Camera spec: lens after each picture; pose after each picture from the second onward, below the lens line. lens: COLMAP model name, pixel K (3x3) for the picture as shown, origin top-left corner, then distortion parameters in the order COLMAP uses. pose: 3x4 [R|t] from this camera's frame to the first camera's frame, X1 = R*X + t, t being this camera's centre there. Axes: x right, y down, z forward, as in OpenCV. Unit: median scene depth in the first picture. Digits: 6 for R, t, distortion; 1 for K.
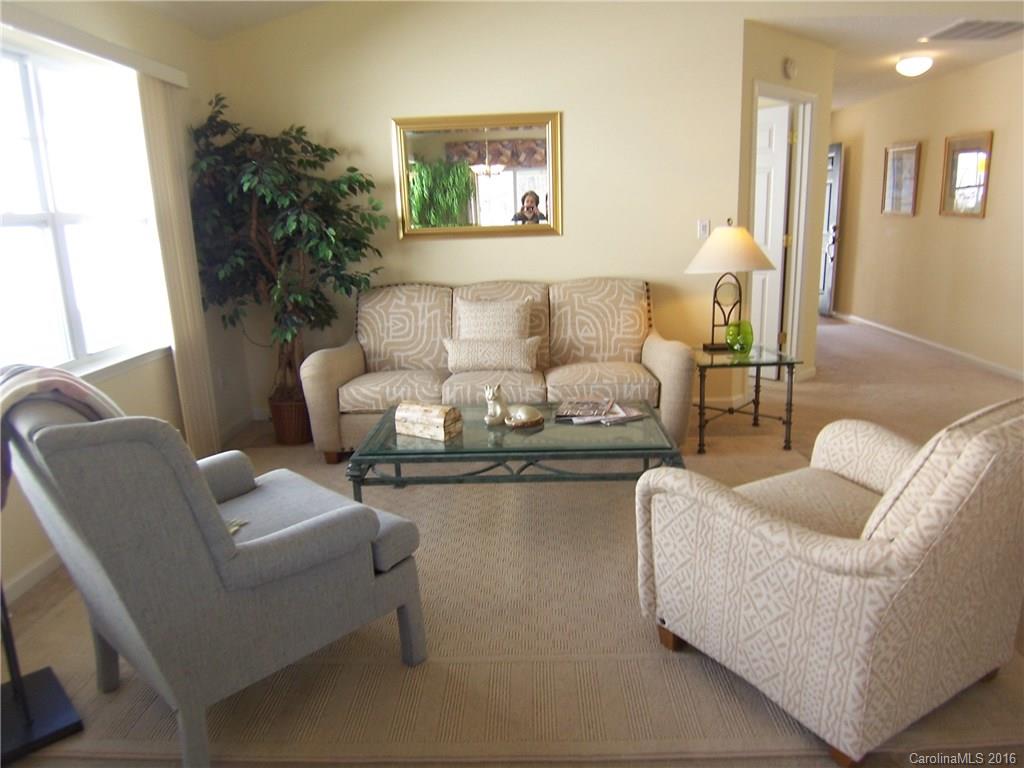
lens RADIAL K [[687.7, 0, 509.8], [0, 687.7, 384.5], [0, 0, 1]] dist [-0.023282, -0.012488]
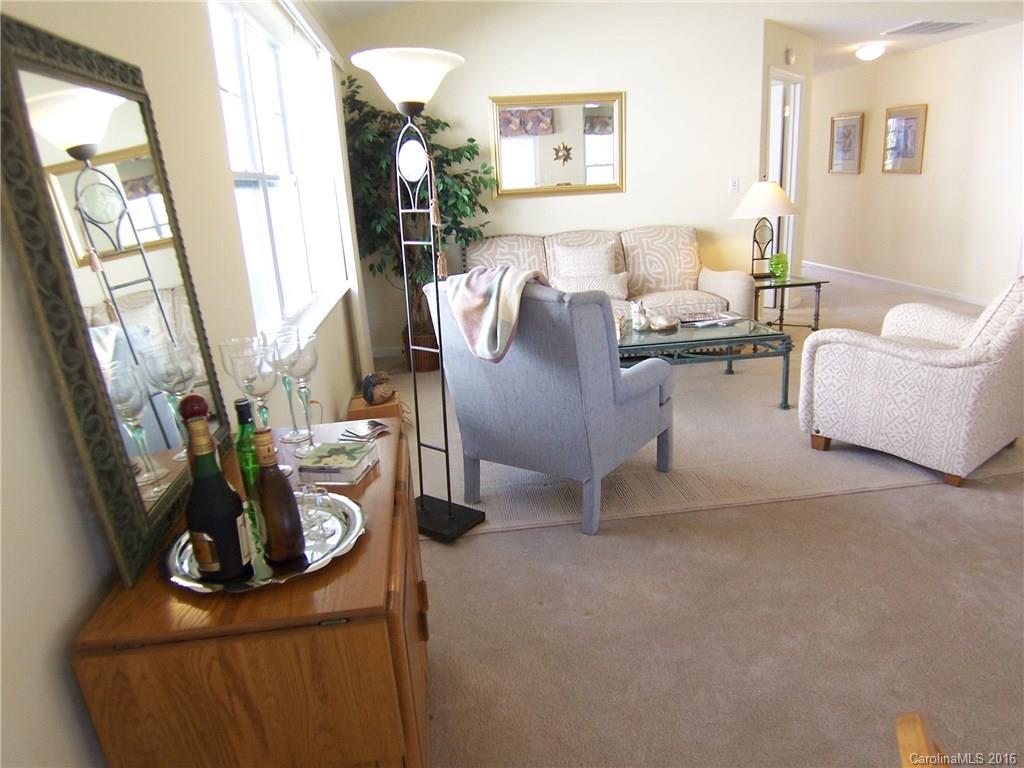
lens RADIAL K [[687.7, 0, 515.8], [0, 687.7, 383.5], [0, 0, 1]] dist [-0.023282, -0.012488]
pose [[0.988152, -0.060831, 0.140911, -0.369686], [0.055065, 0.997492, 0.044471, 0.071037], [-0.143262, -0.036185, 0.989023, -0.242800]]
